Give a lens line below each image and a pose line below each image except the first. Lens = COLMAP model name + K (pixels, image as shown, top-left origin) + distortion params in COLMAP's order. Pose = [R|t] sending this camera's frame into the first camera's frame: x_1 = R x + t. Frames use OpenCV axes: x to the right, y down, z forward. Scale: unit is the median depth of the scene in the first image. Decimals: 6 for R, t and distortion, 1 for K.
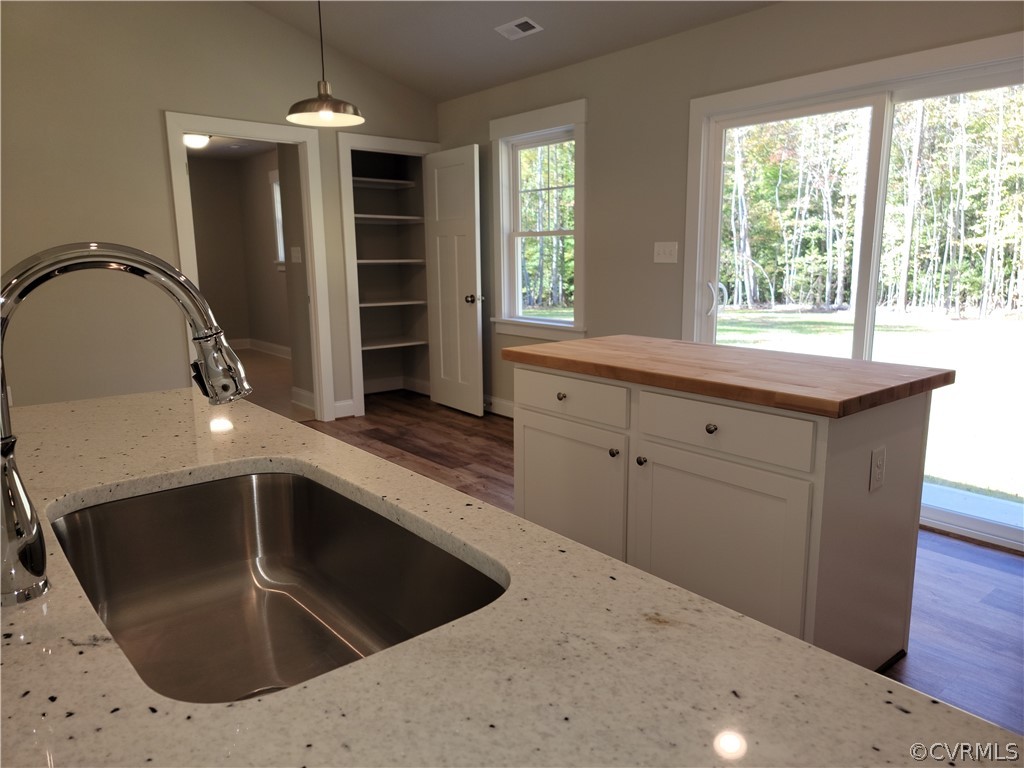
lens RADIAL K [[705.9, 0, 510.4], [0, 705.9, 390.3], [0, 0, 1]] dist [0.096803, -0.078418]
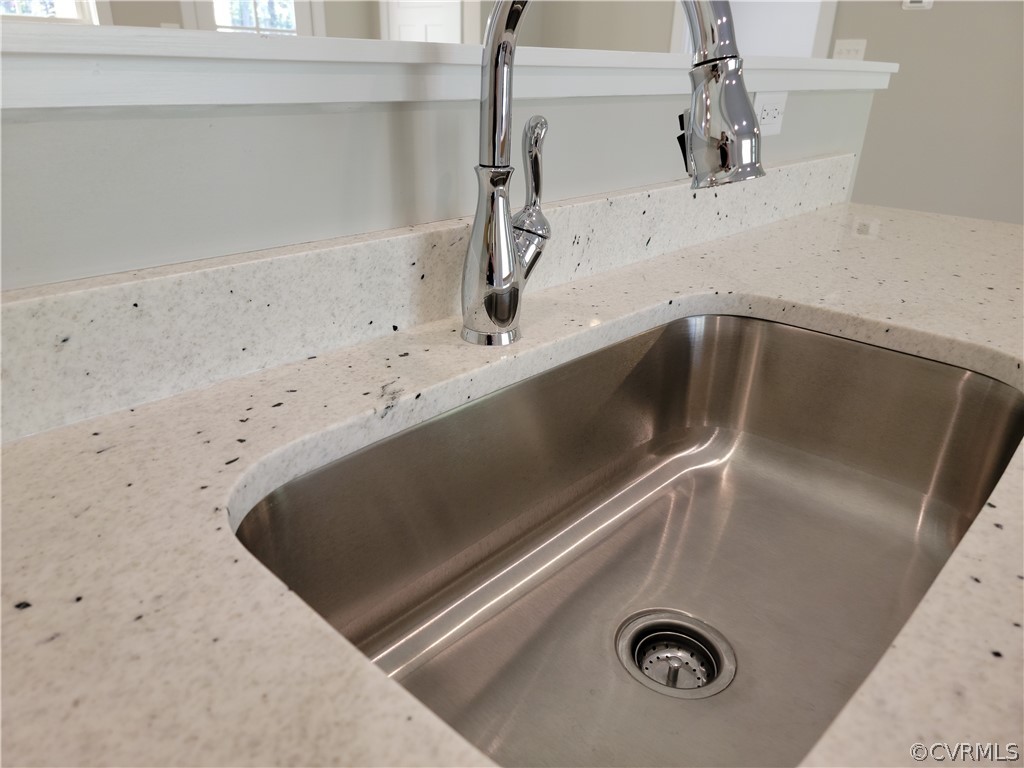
lens RADIAL K [[705.9, 0, 514.0], [0, 705.9, 376.5], [0, 0, 1]] dist [0.096803, -0.078418]
pose [[0.120822, 0.403223, -0.907090, 0.163608], [-0.208947, 0.903643, 0.373860, -0.028609], [0.970435, 0.144363, 0.193432, 0.621498]]
